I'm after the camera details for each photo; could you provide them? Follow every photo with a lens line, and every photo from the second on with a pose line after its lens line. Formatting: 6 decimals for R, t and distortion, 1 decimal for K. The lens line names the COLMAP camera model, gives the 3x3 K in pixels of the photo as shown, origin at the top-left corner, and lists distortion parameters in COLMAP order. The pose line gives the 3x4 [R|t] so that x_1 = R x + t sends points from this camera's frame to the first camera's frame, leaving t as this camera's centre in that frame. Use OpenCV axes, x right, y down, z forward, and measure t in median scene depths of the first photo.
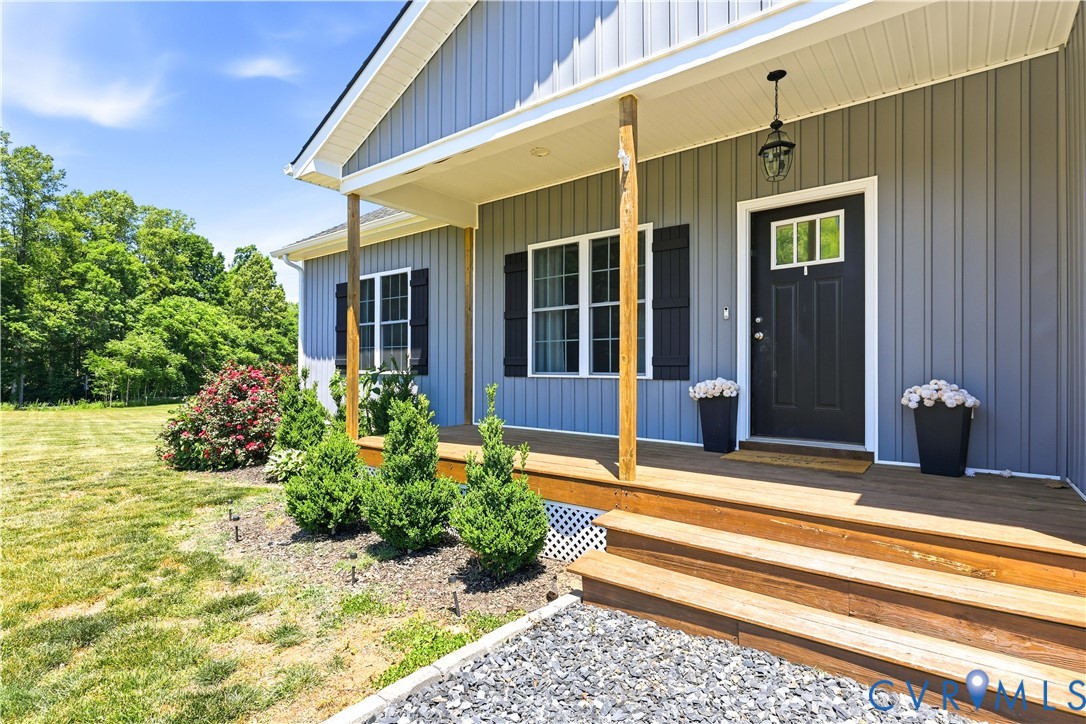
lens RADIAL K [[529.6, 0, 539.8], [0, 529.6, 363.6], [0, 0, 1]] dist [-0.010565, -0.000187]
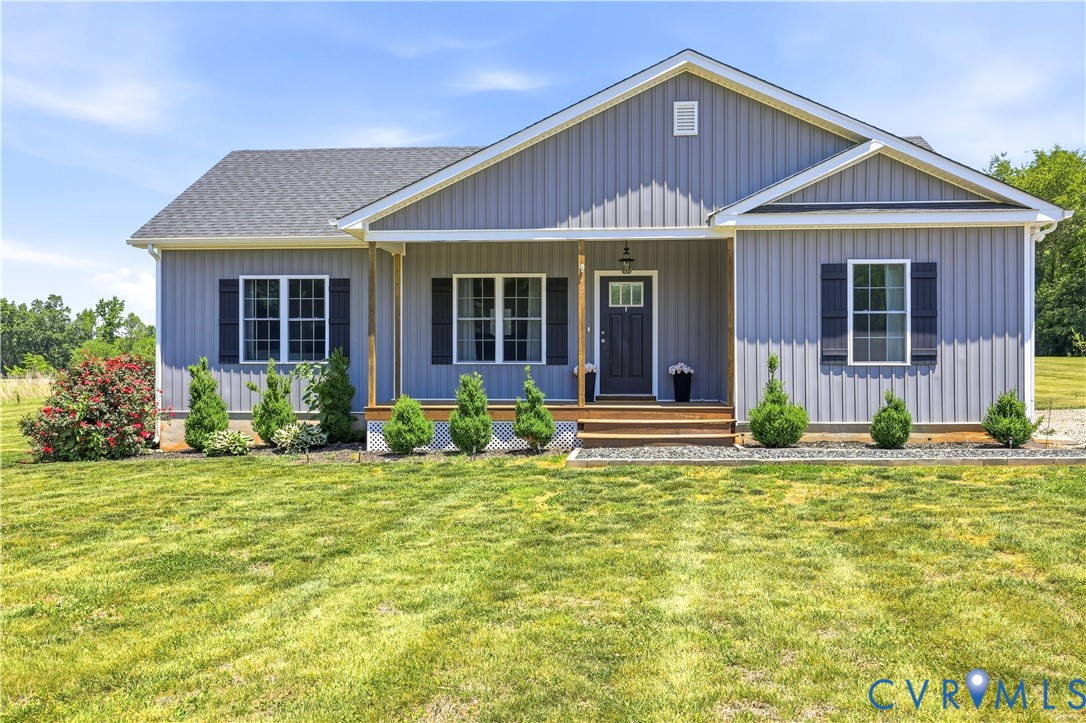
lens RADIAL K [[919.6, 0, 538.9], [0, 919.6, 355.7], [0, 0, 1]] dist [0.006089, -0.000241]
pose [[0.833055, 0.000006, 0.553190, -1.229907], [-0.001754, 0.999995, 0.002630, -0.005661], [-0.553187, -0.003161, 0.833051, -1.247316]]
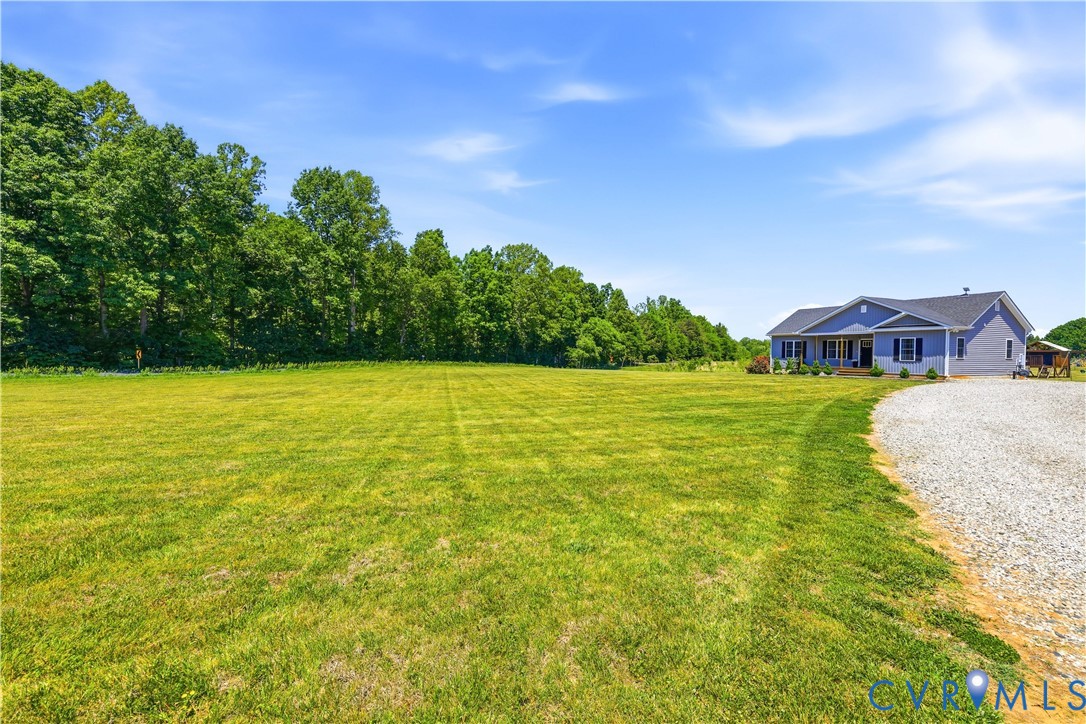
lens RADIAL K [[442.1, 0, 538.9], [0, 442.1, 358.0], [0, 0, 1]] dist [-0.000820, -0.000116]
pose [[0.874854, 0.016555, -0.484104, -0.524226], [-0.007210, 0.999750, 0.021159, -0.082668], [0.484333, -0.015020, 0.874755, -5.911630]]
